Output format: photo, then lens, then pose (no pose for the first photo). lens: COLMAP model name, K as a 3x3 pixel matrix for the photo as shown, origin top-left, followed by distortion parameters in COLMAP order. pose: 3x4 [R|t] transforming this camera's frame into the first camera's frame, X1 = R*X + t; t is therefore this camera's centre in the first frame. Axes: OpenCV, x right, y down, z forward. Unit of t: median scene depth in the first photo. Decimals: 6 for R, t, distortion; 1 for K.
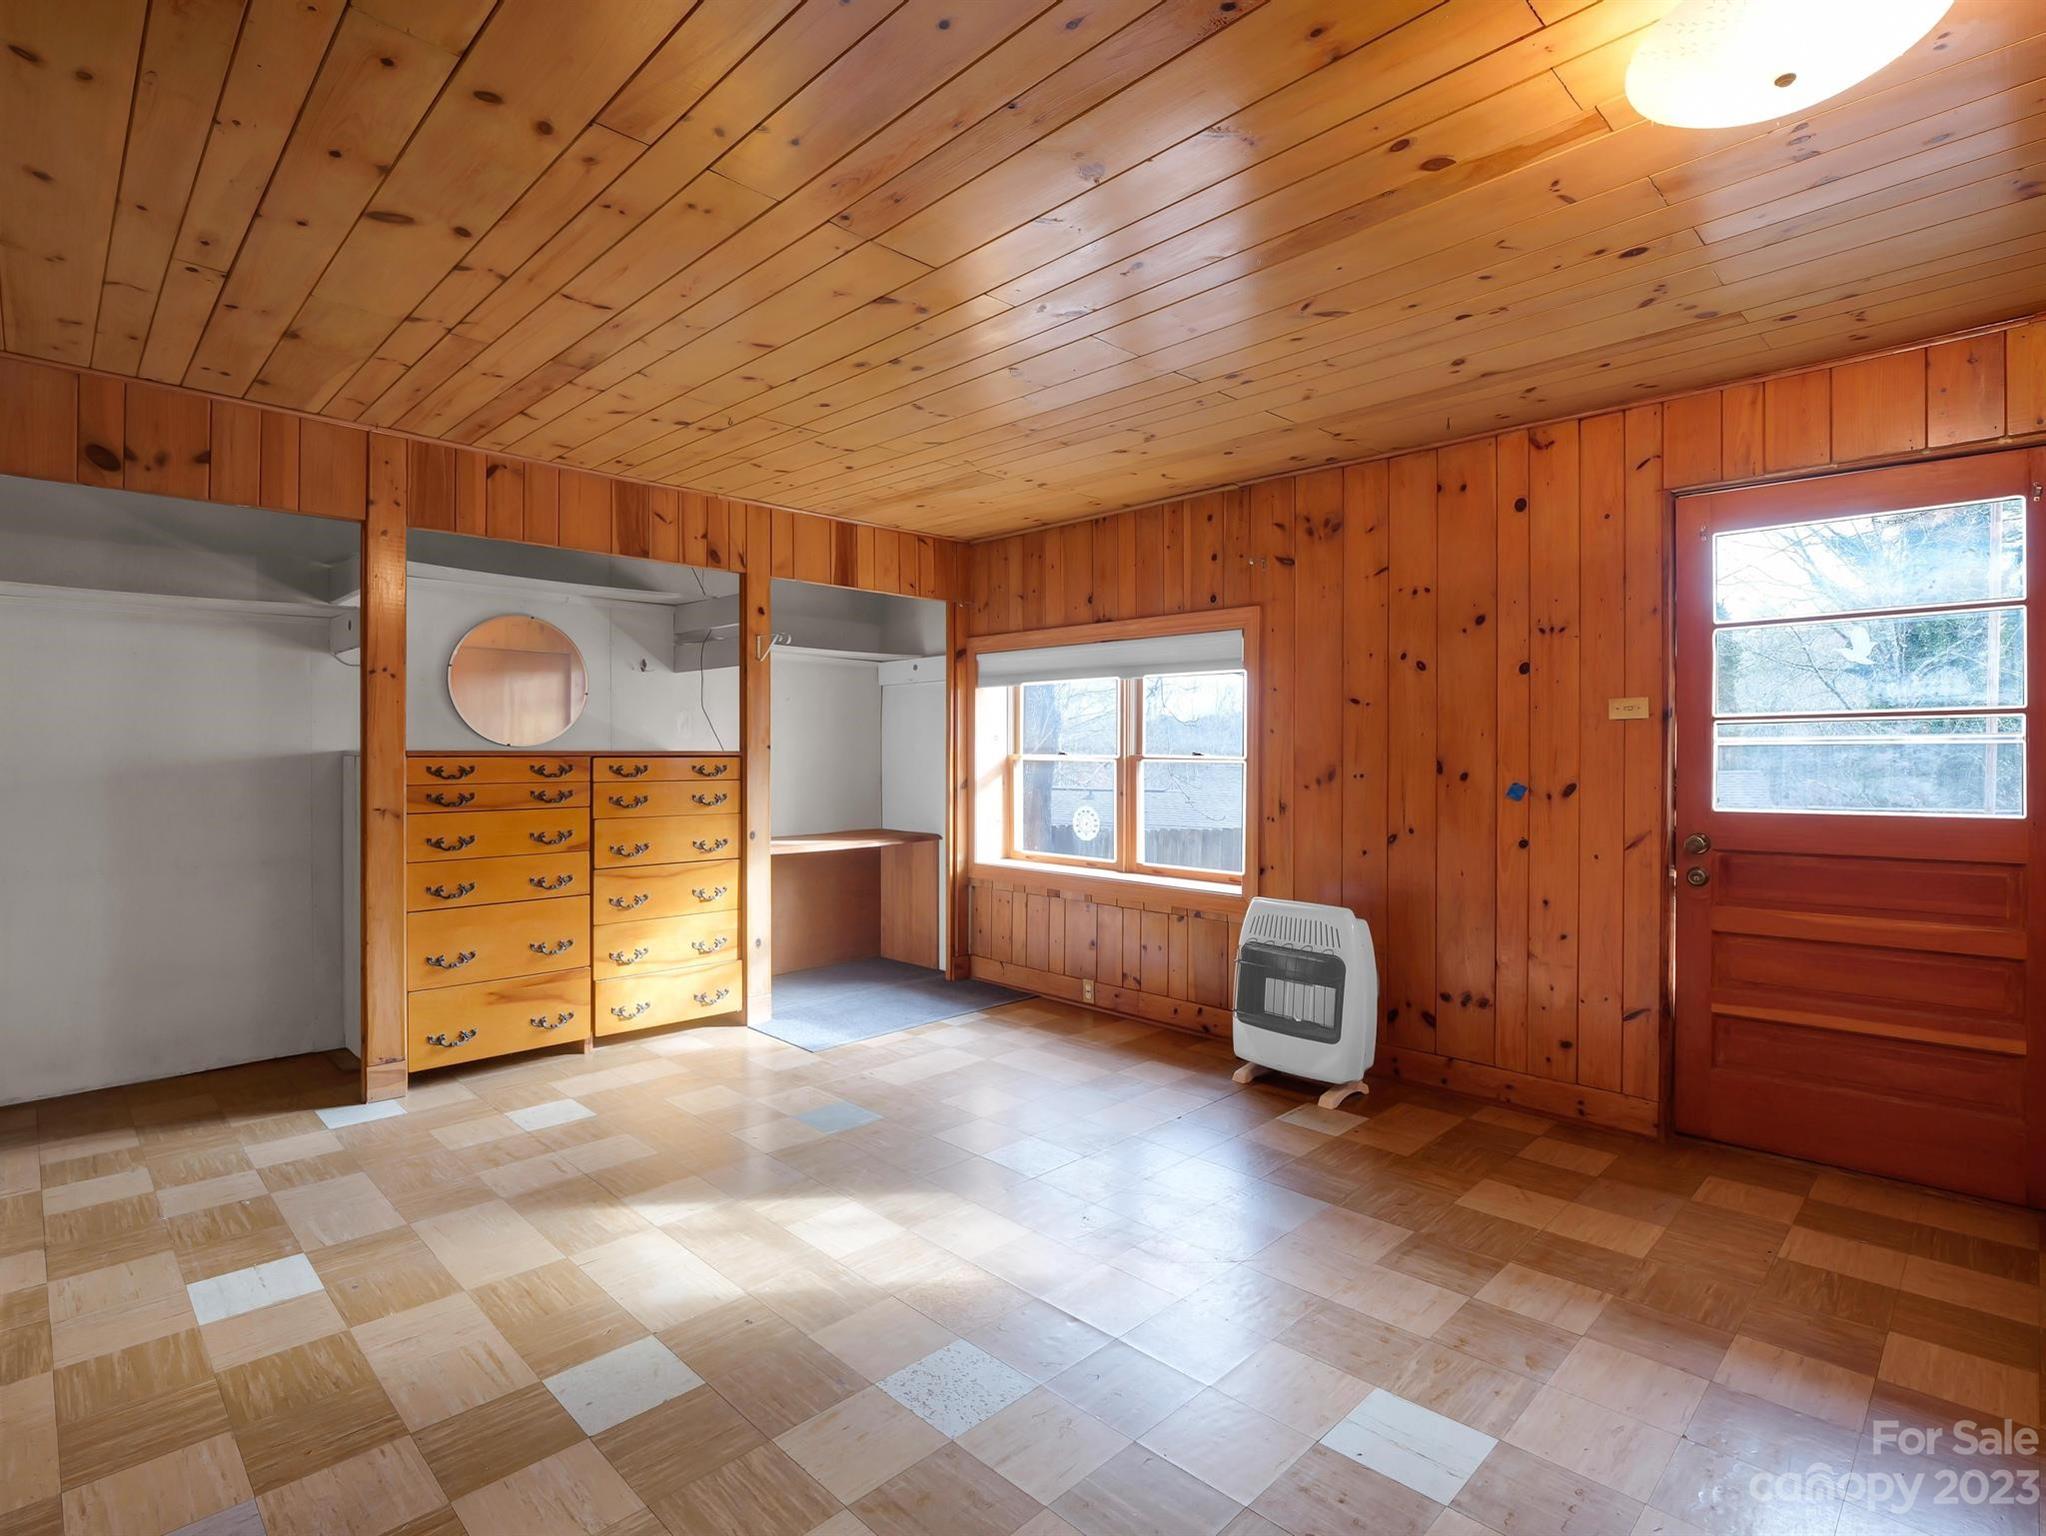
lens RADIAL K [[1007.4, 0, 1016.6], [0, 1007.4, 759.7], [0, 0, 1]] dist [-0.001220, -0.010744]
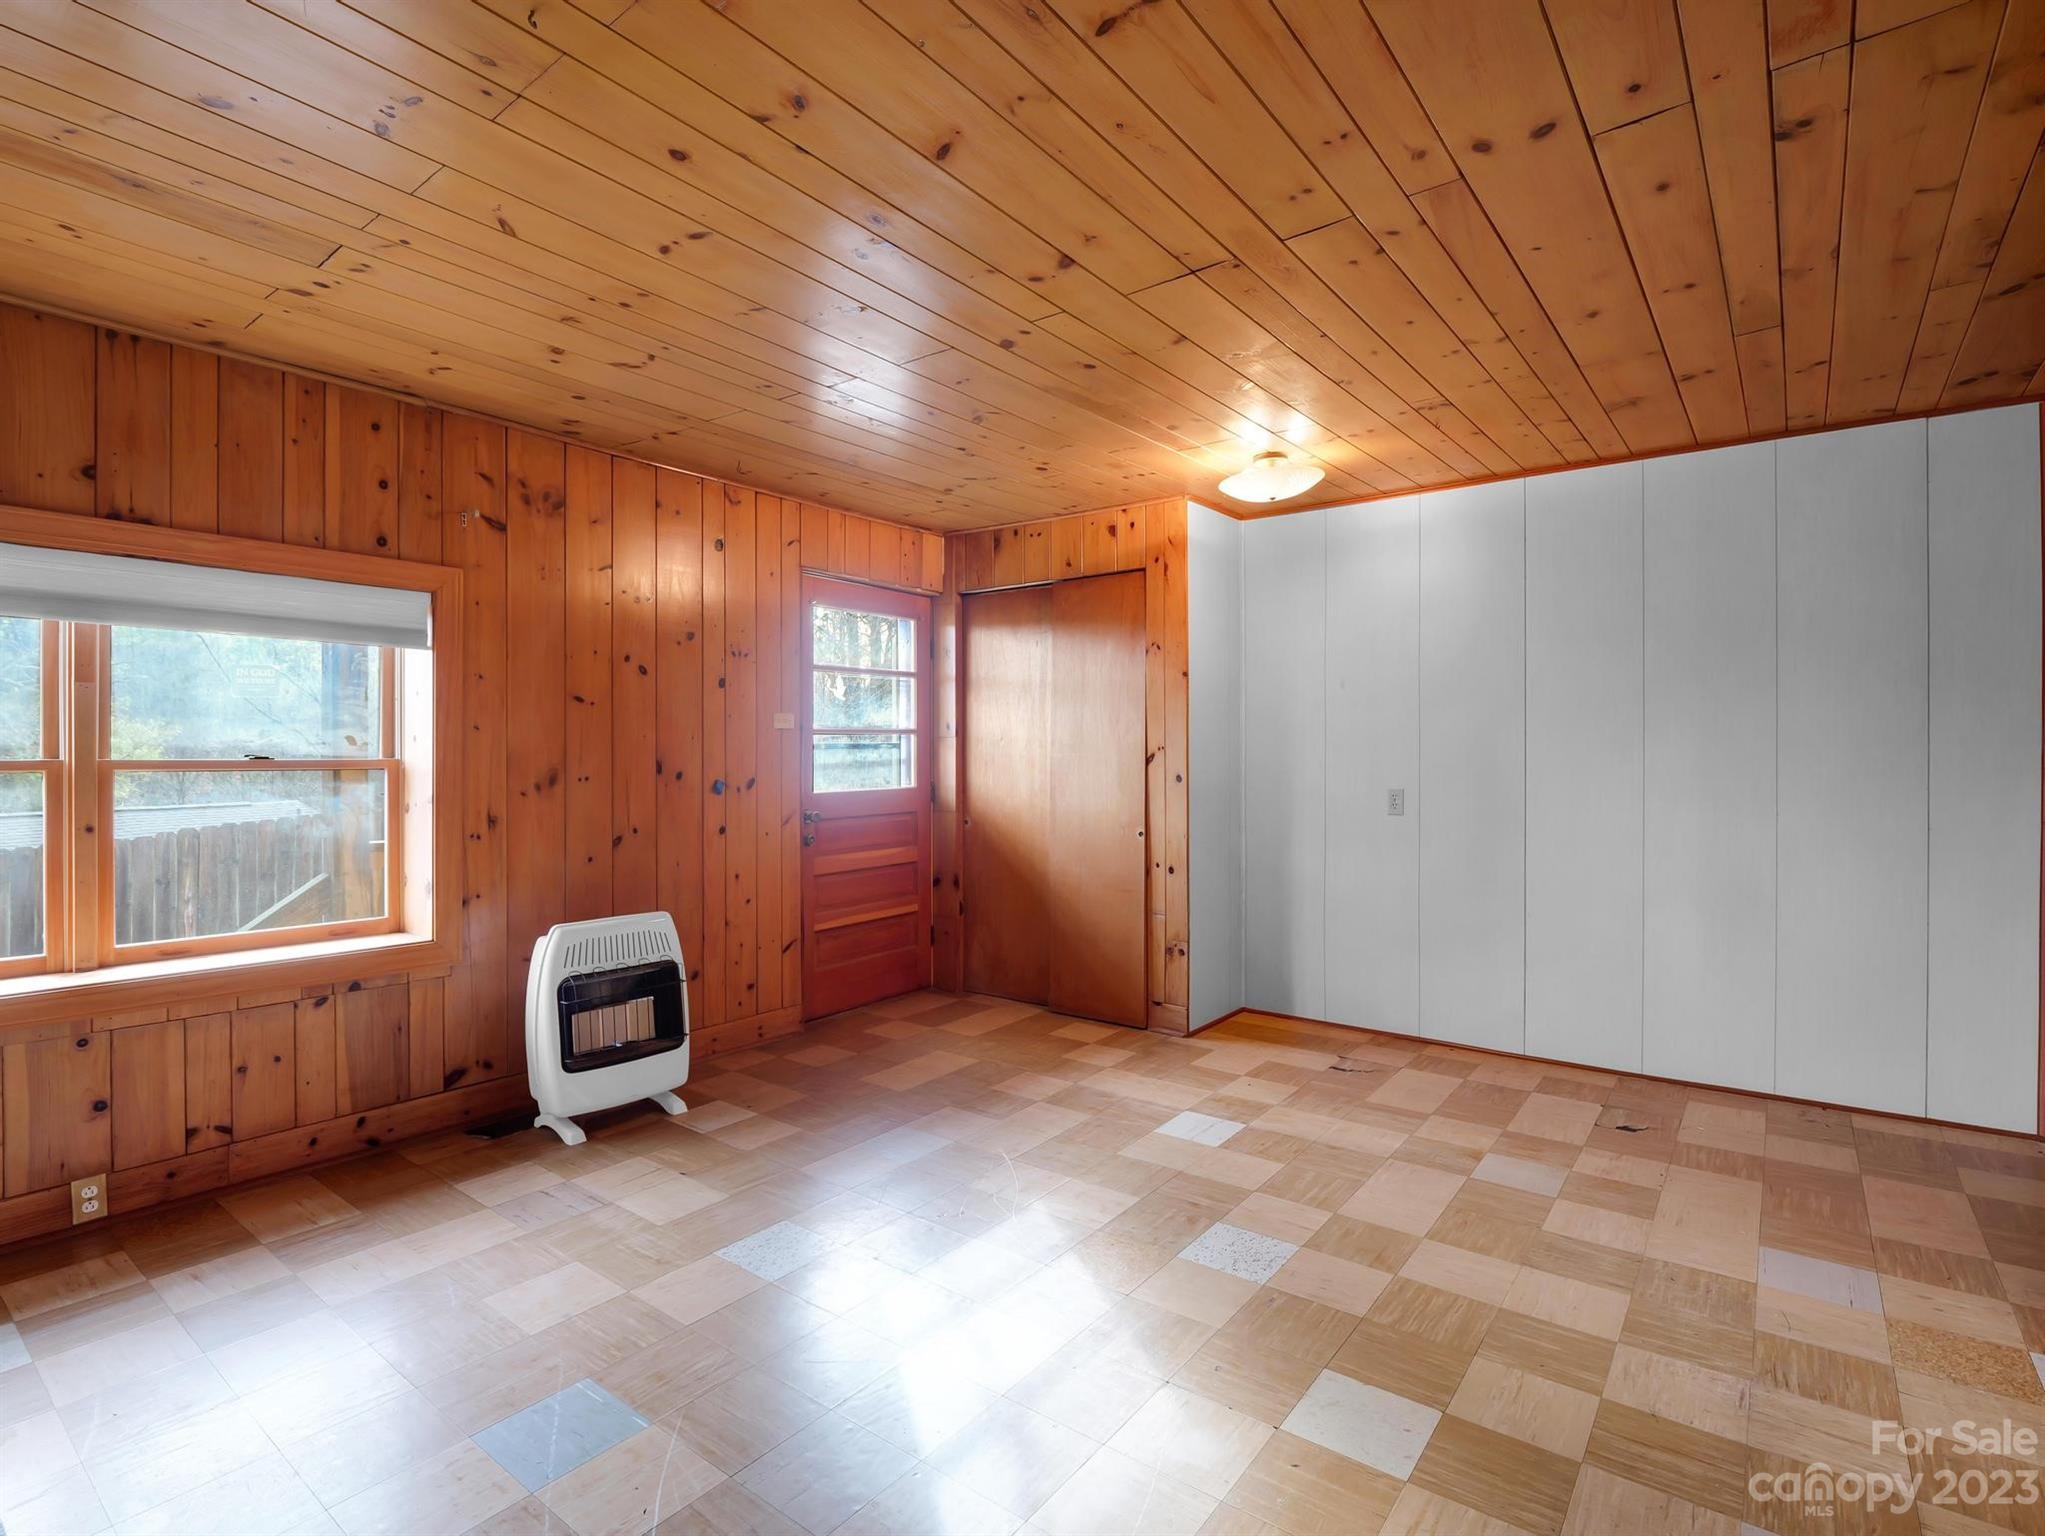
lens RADIAL K [[1030.5, 0, 988.6], [0, 1030.5, 761.0], [0, 0, 1]] dist [-0.009442, -0.009061]
pose [[-0.119311, -0.007781, 0.992826, -0.695109], [0.008338, 0.999926, 0.008839, -0.006334], [-0.992822, 0.009333, -0.119237, 0.779511]]
